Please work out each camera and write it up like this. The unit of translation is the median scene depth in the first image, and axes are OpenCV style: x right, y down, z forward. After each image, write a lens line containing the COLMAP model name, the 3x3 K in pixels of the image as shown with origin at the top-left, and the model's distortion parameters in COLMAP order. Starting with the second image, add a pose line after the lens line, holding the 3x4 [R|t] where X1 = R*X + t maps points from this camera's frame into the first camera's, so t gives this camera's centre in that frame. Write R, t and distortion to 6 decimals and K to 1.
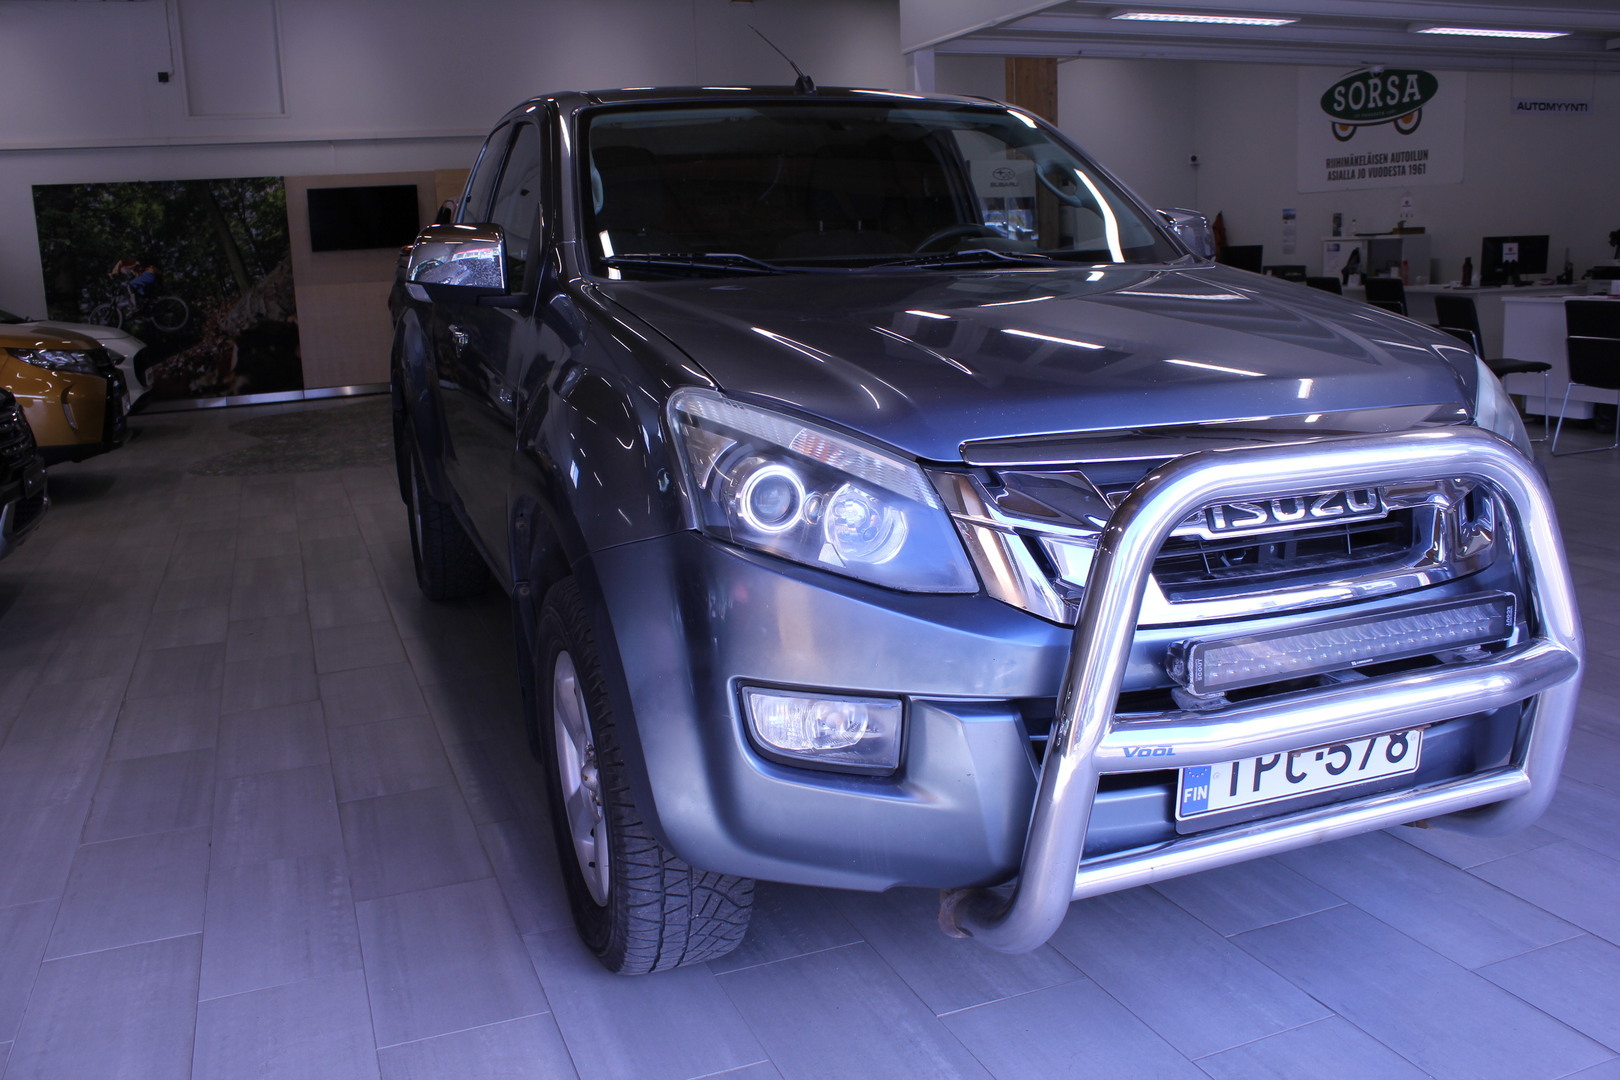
lens RADIAL K [[1387.7, 0, 815.2], [0, 1387.7, 535.5], [0, 0, 1]] dist [-0.151386, 0.133107]
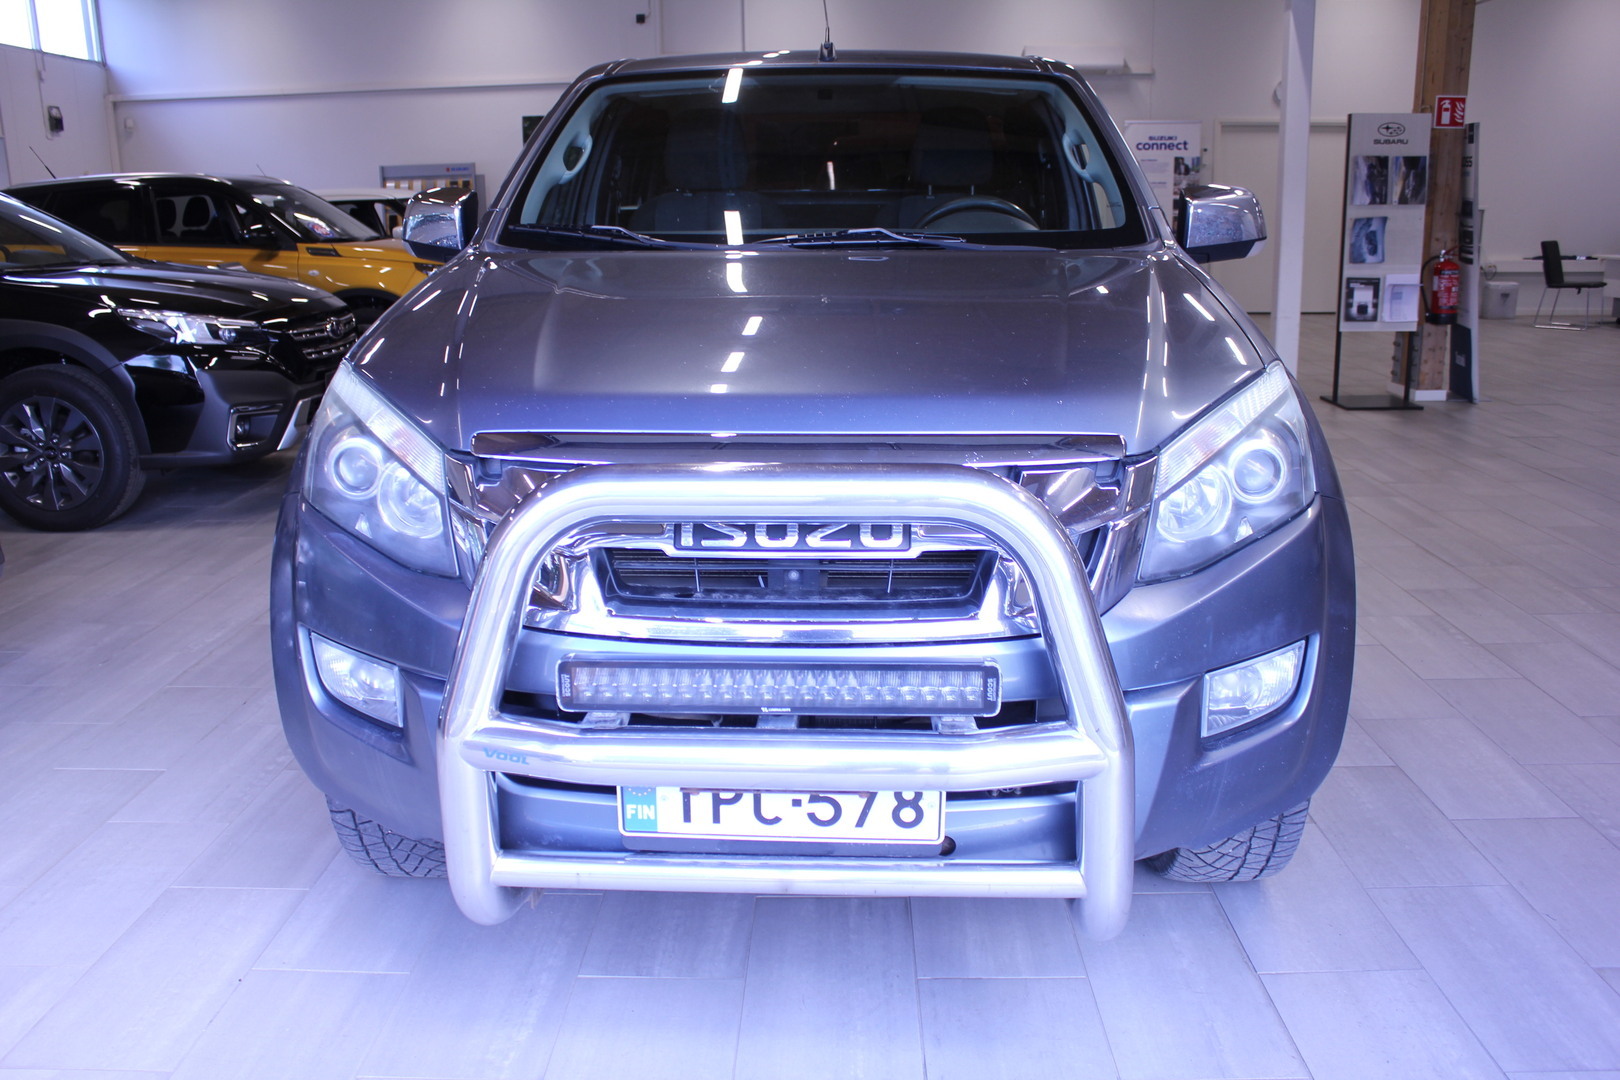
lens RADIAL K [[1387.7, 0, 815.2], [0, 1387.7, 535.5], [0, 0, 1]] dist [-0.151386, 0.133107]
pose [[0.918141, 0.121507, -0.377164, 0.722367], [-0.103804, 0.992339, 0.066997, -0.084237], [0.382415, -0.022361, 0.923720, 0.137370]]
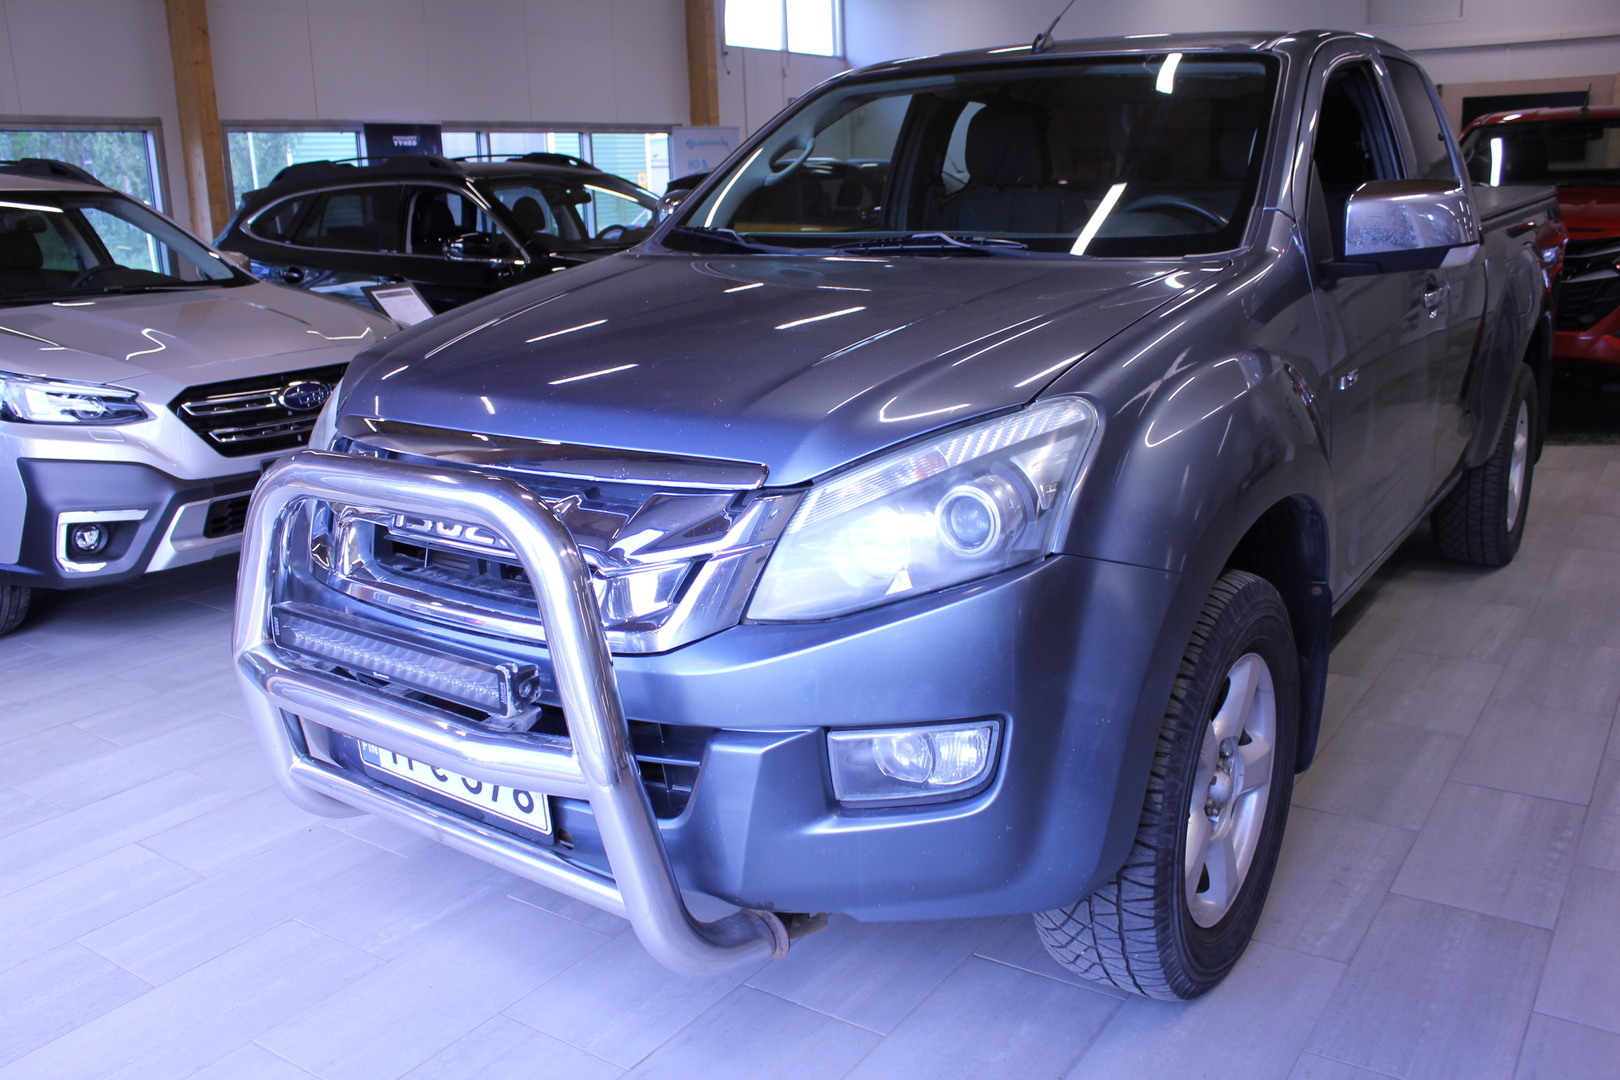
lens RADIAL K [[1387.7, 0, 815.2], [0, 1387.7, 535.5], [0, 0, 1]] dist [-0.151386, 0.133107]
pose [[0.556675, 0.222758, -0.800307, 1.330135], [-0.160680, 0.974058, 0.159354, -0.220900], [0.815043, 0.039885, 0.578026, 0.619133]]
